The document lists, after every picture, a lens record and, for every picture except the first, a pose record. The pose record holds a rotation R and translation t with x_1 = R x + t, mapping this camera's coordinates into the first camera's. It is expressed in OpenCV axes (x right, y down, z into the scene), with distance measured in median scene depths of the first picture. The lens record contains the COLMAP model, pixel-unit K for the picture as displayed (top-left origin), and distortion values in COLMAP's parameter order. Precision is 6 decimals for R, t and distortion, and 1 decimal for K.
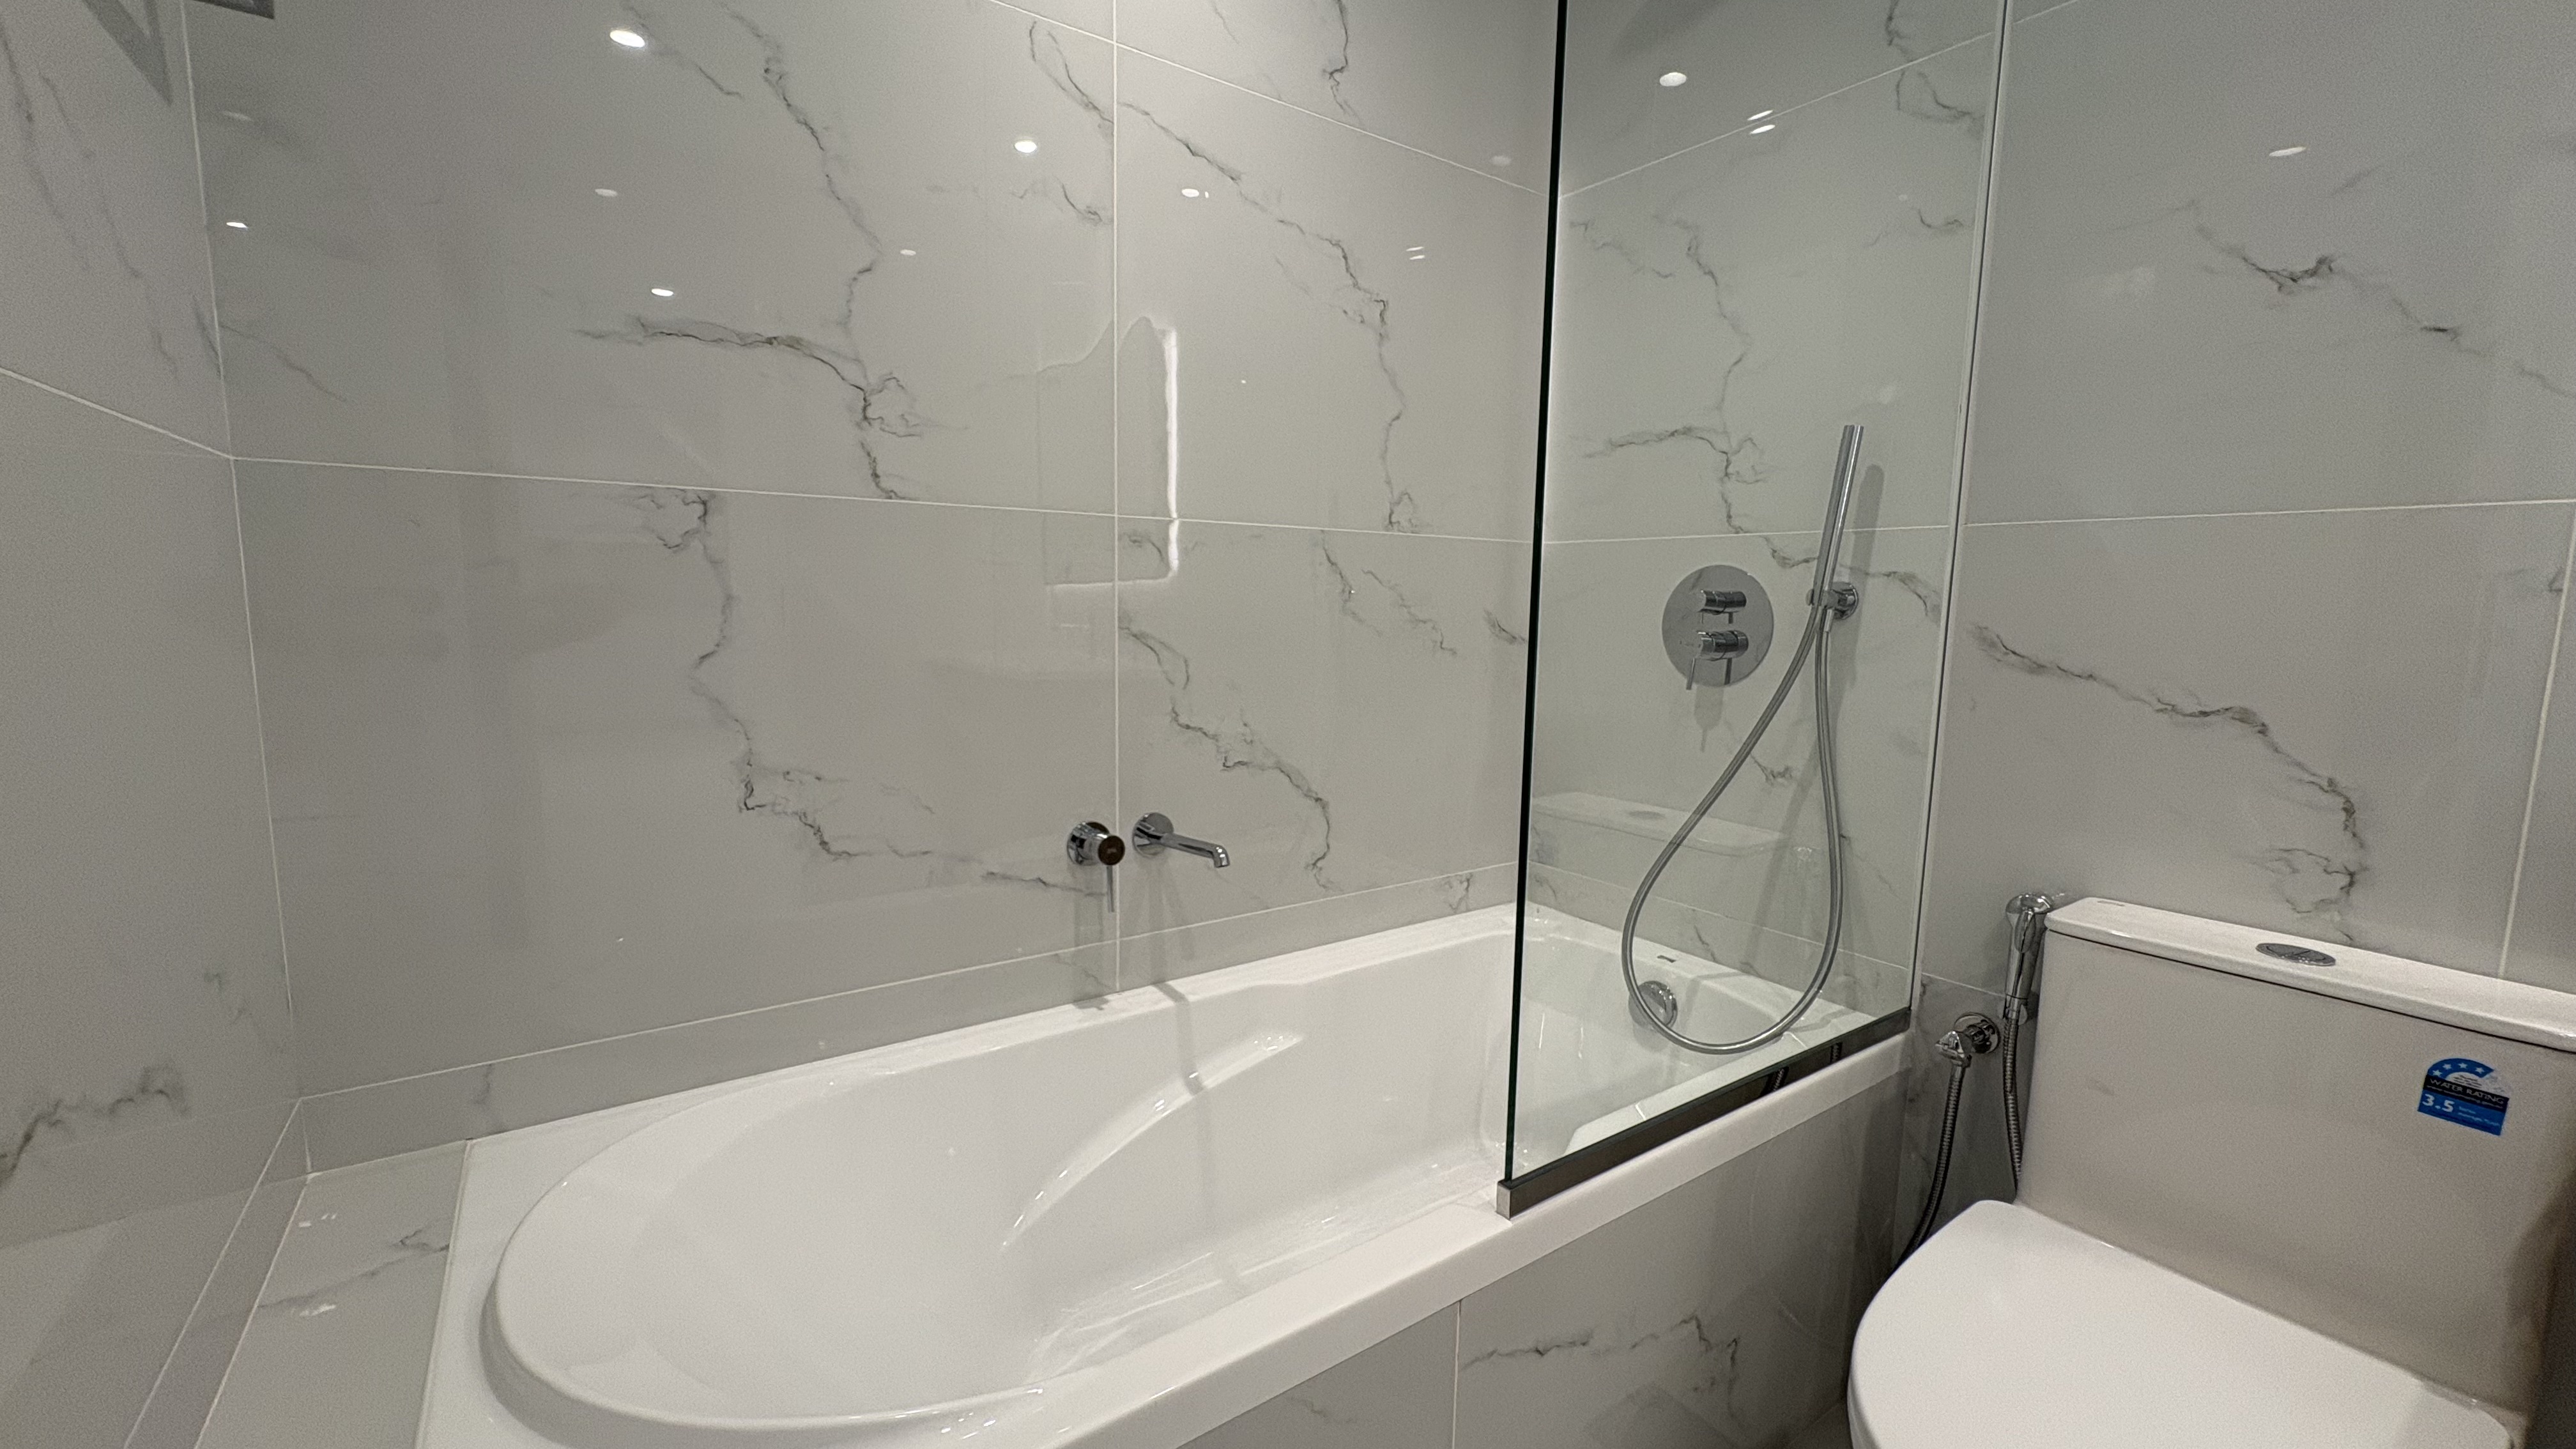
lens RADIAL K [[1030.7, 0, 1291.2], [0, 1030.7, 723.8], [0, 0, 1]] dist [-0.000353, 0.001522]
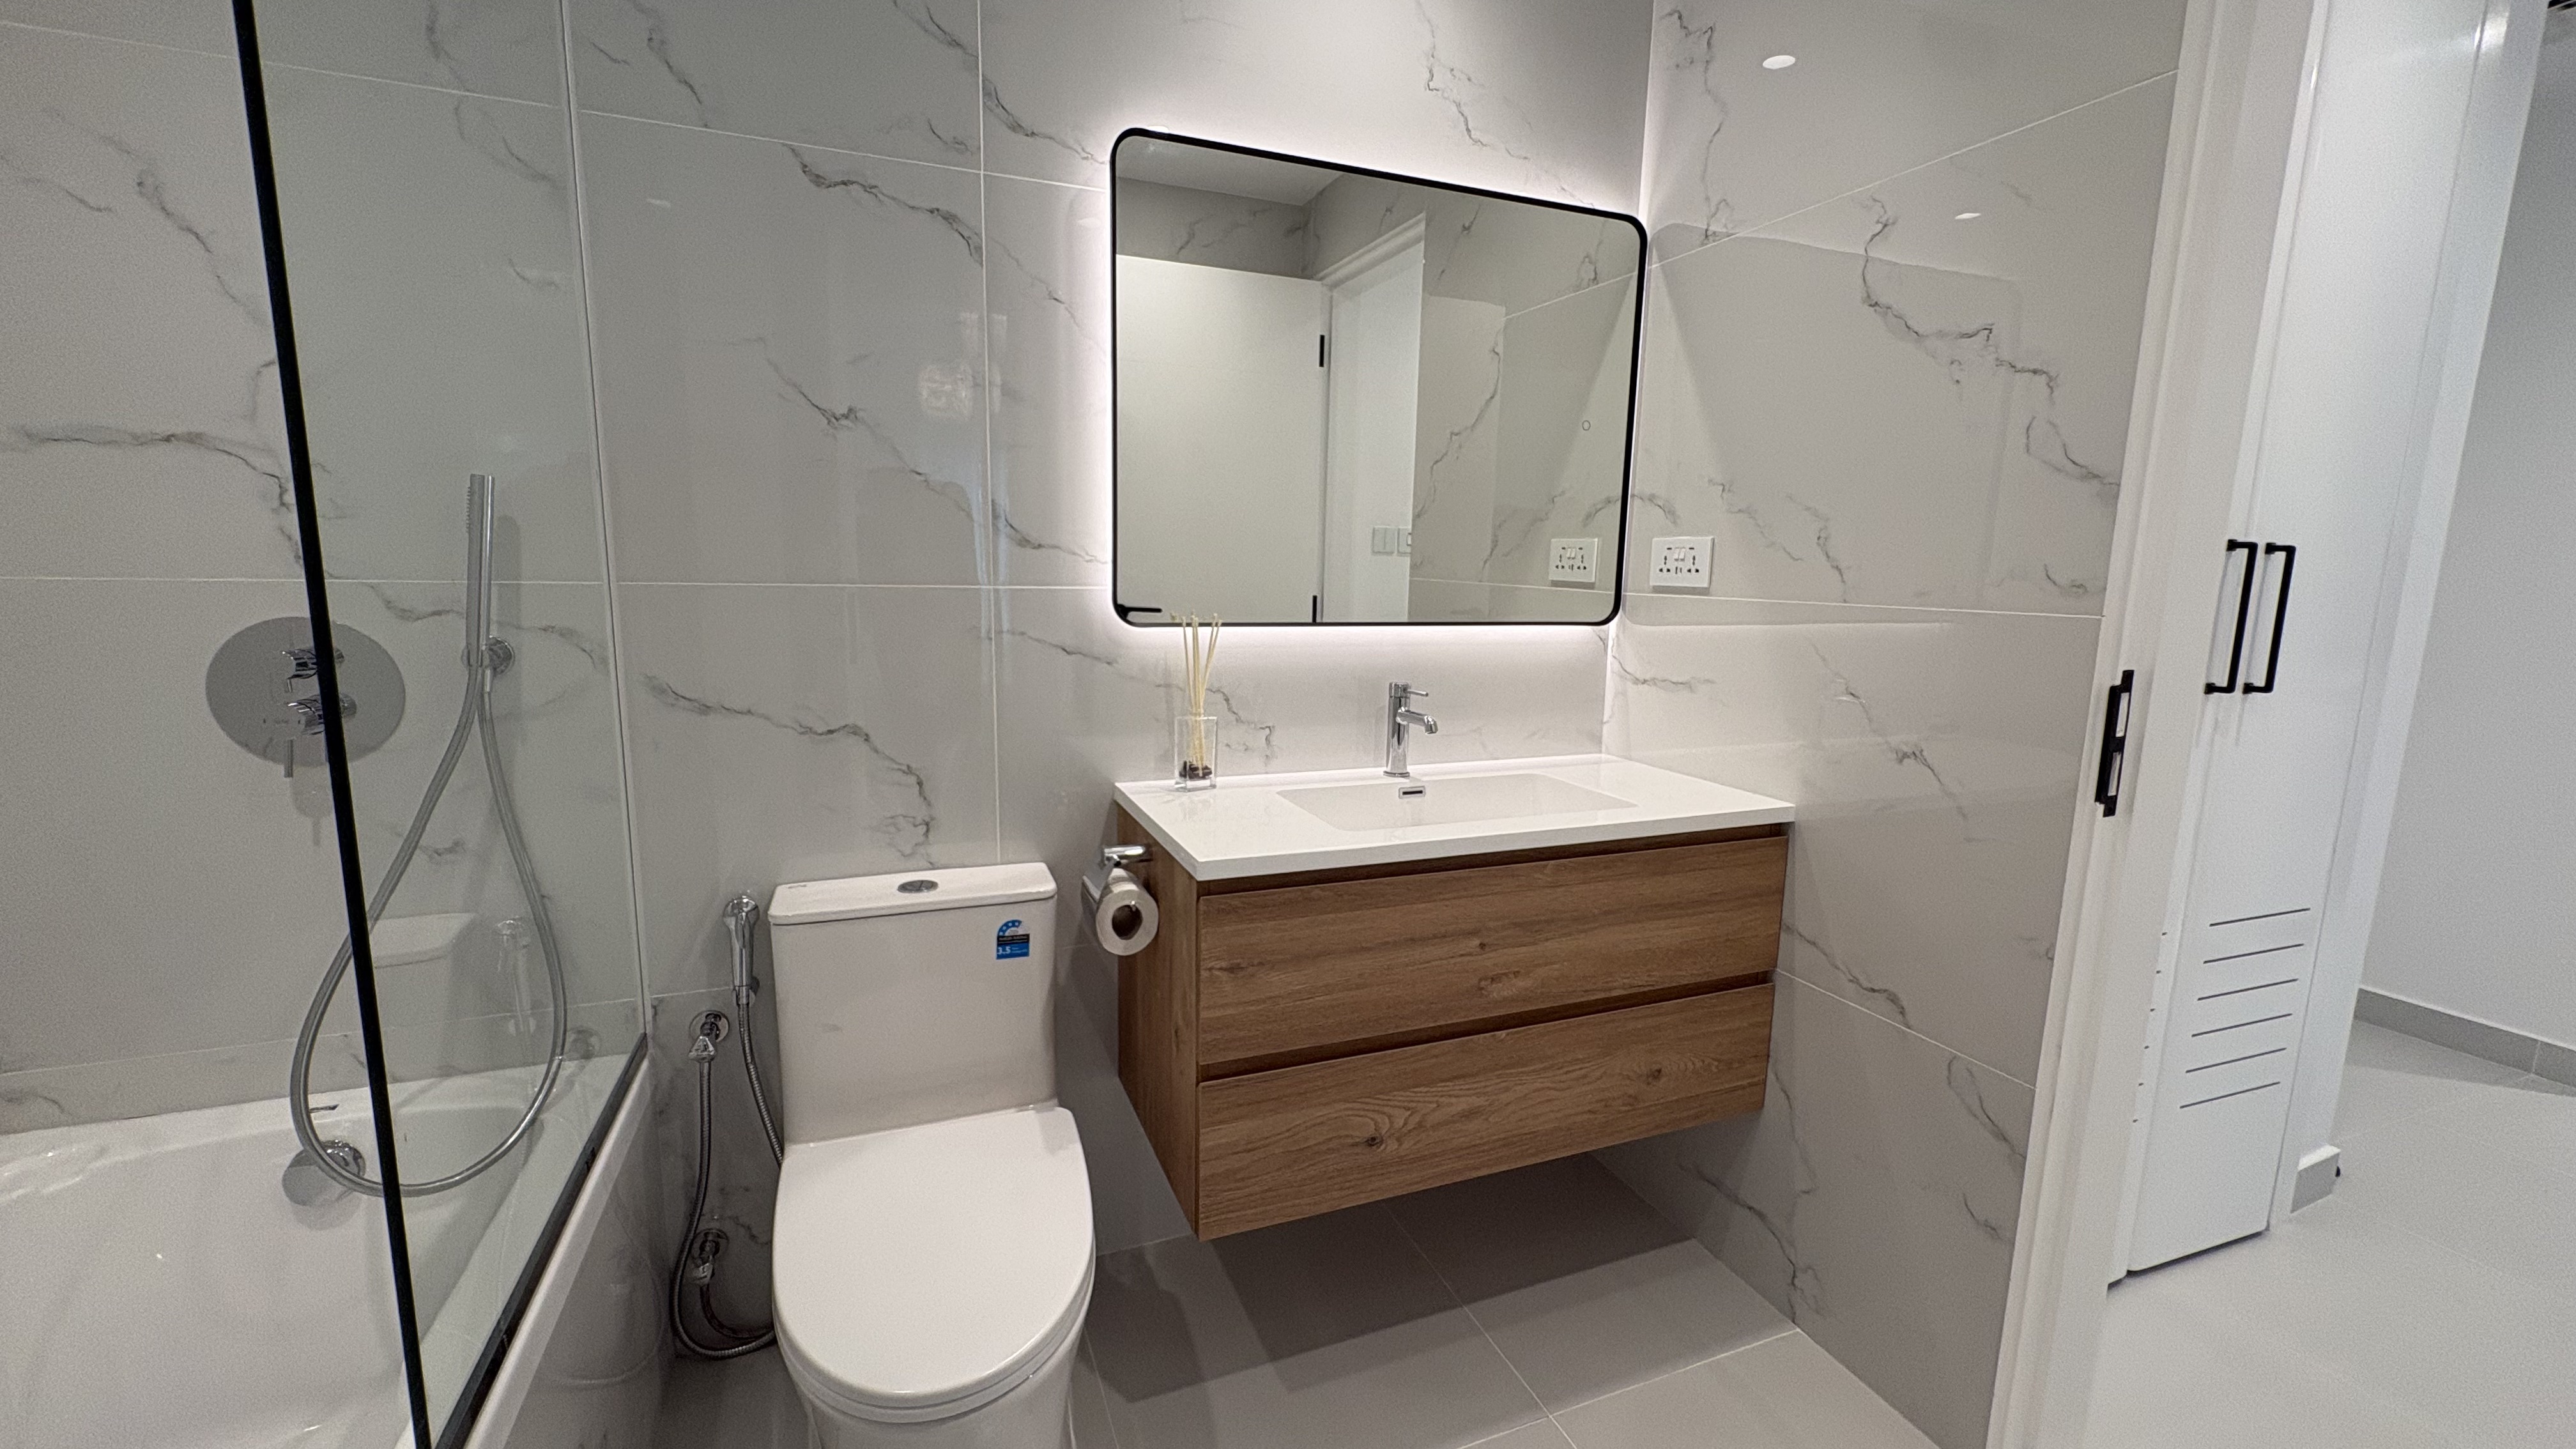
lens RADIAL K [[1030.7, 0, 1284.9], [0, 1030.7, 723.7], [0, 0, 1]] dist [-0.000353, 0.001522]
pose [[0.234693, -0.163382, 0.958241, -0.218247], [0.104243, 0.984320, 0.142297, -0.124178], [-0.966464, 0.066494, 0.248045, 0.077335]]
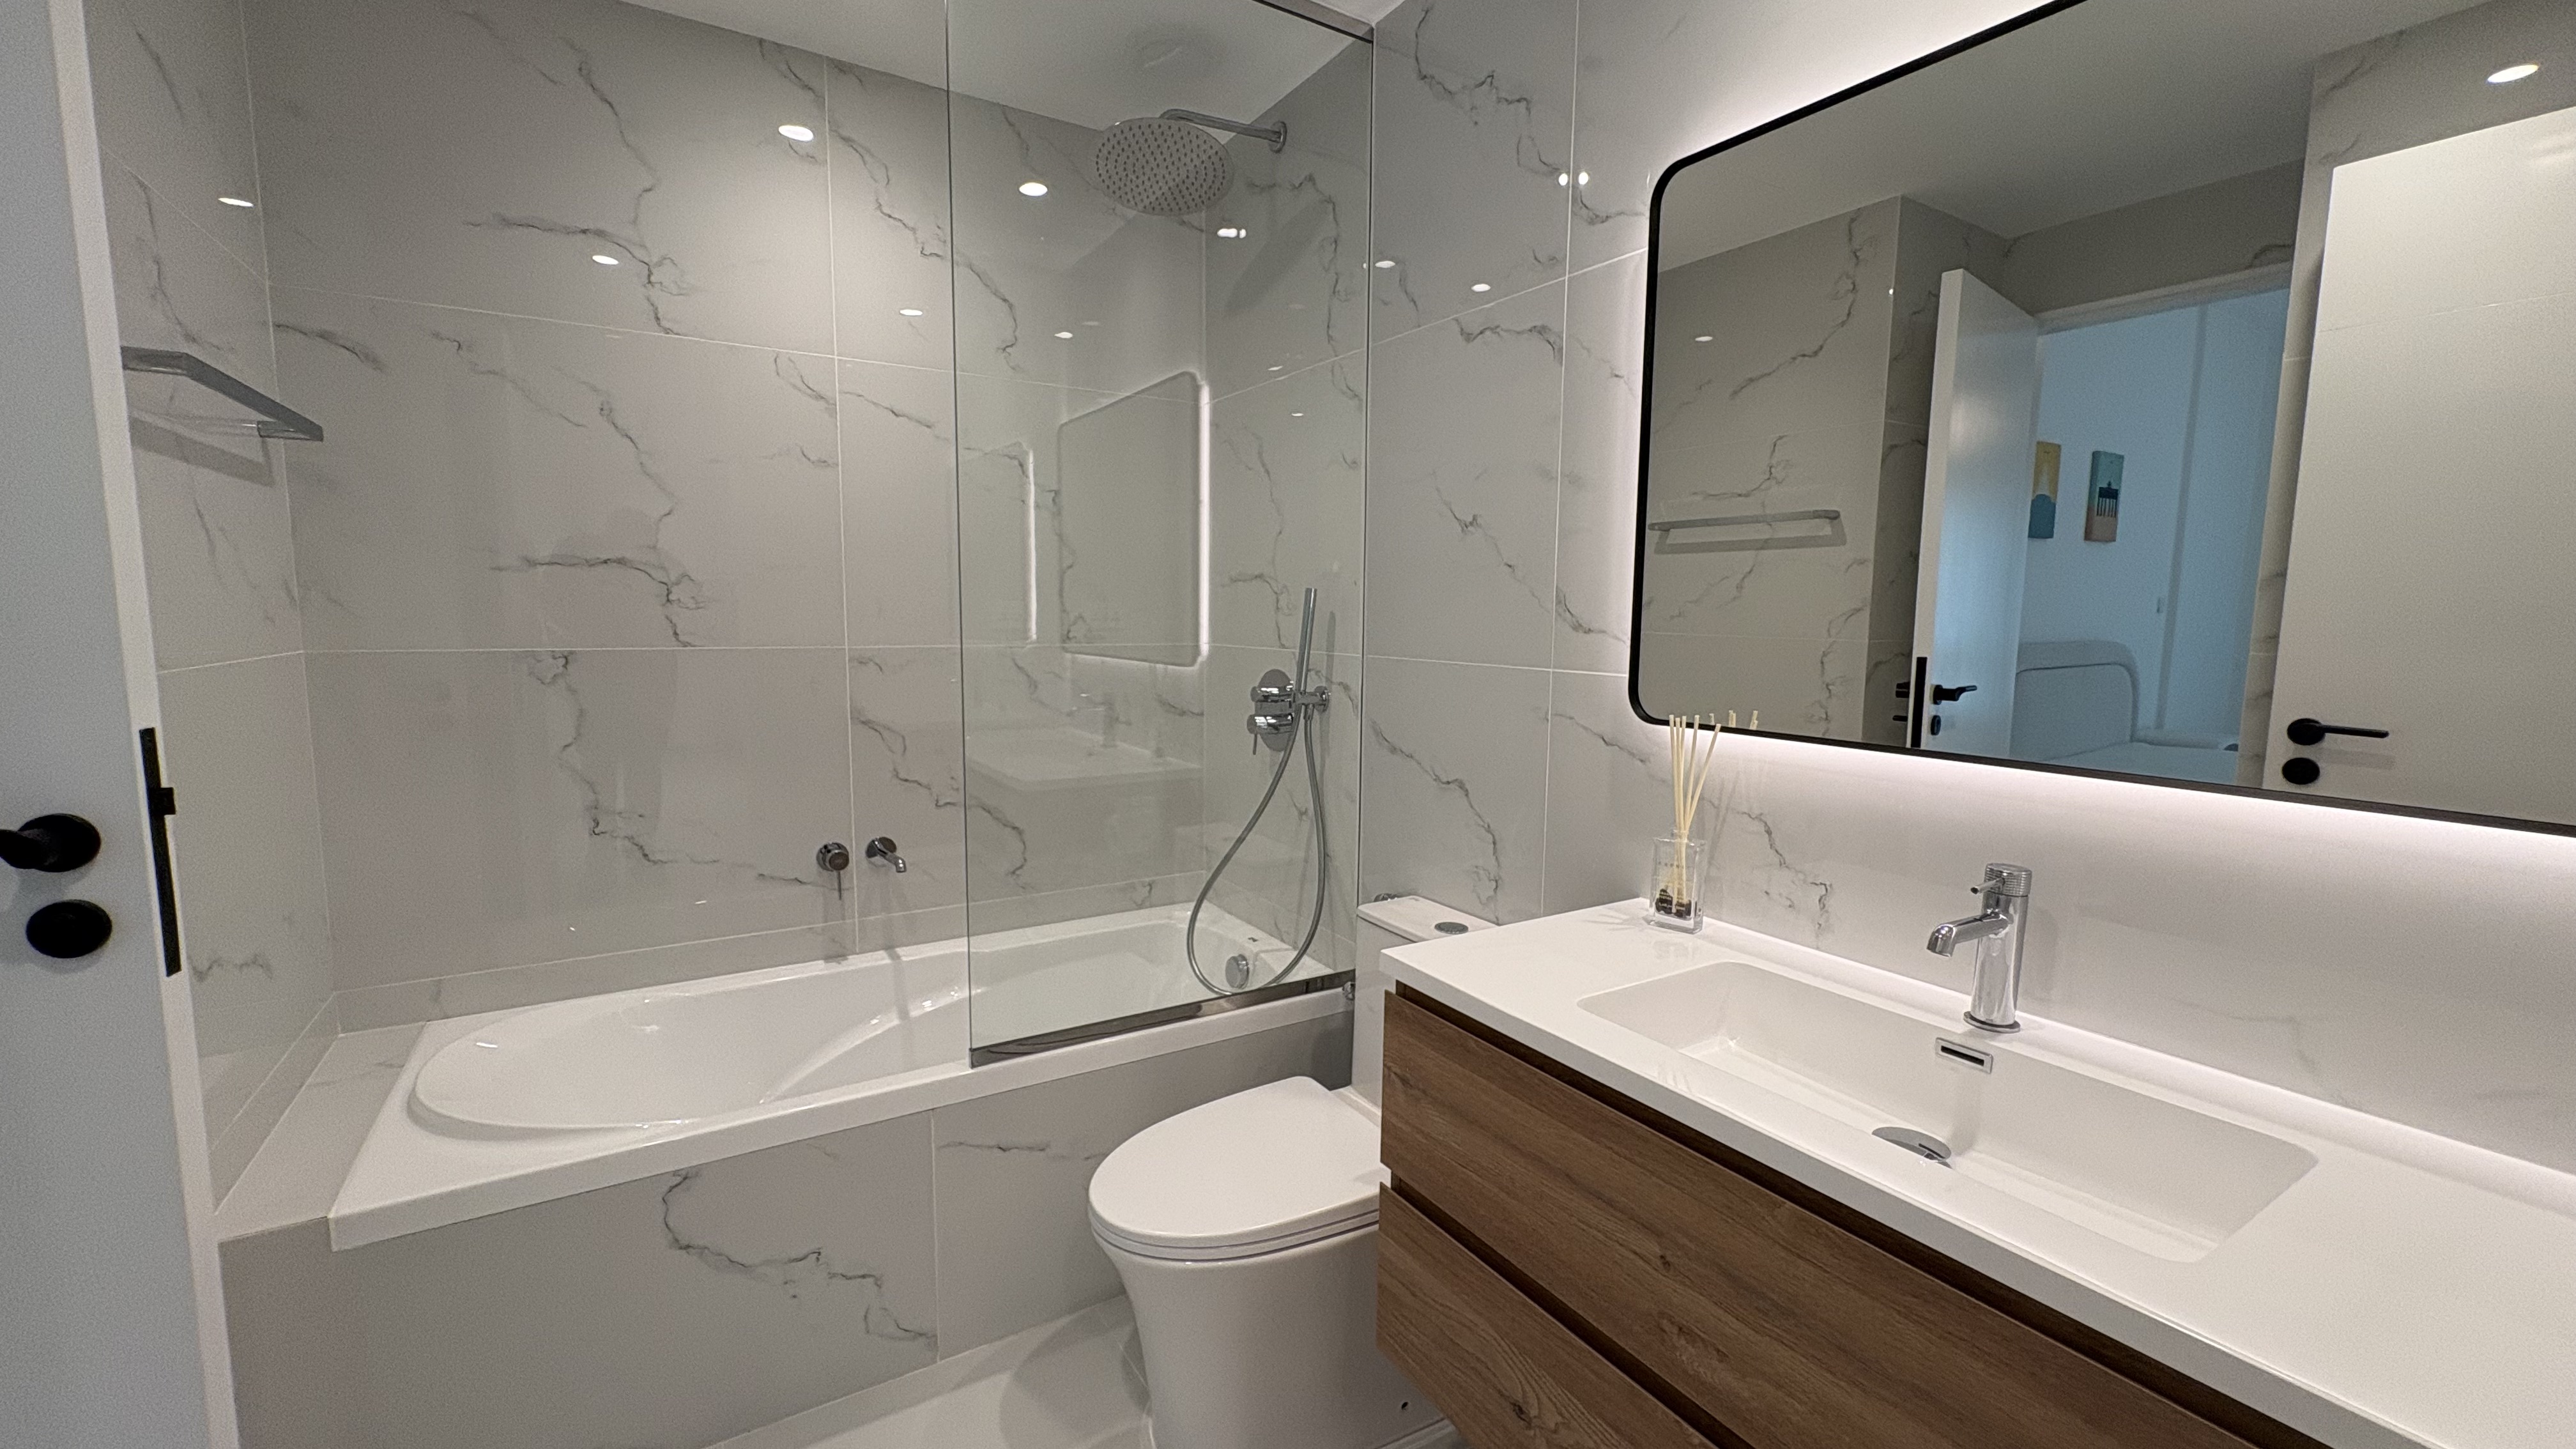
lens RADIAL K [[1030.7, 0, 1295.4], [0, 1030.7, 727.3], [0, 0, 1]] dist [-0.000353, 0.001522]
pose [[0.998227, 0.000877, -0.059516, 0.615028], [-0.001494, 0.999946, -0.010321, -0.066162], [0.059504, 0.010392, 0.998174, -0.531135]]
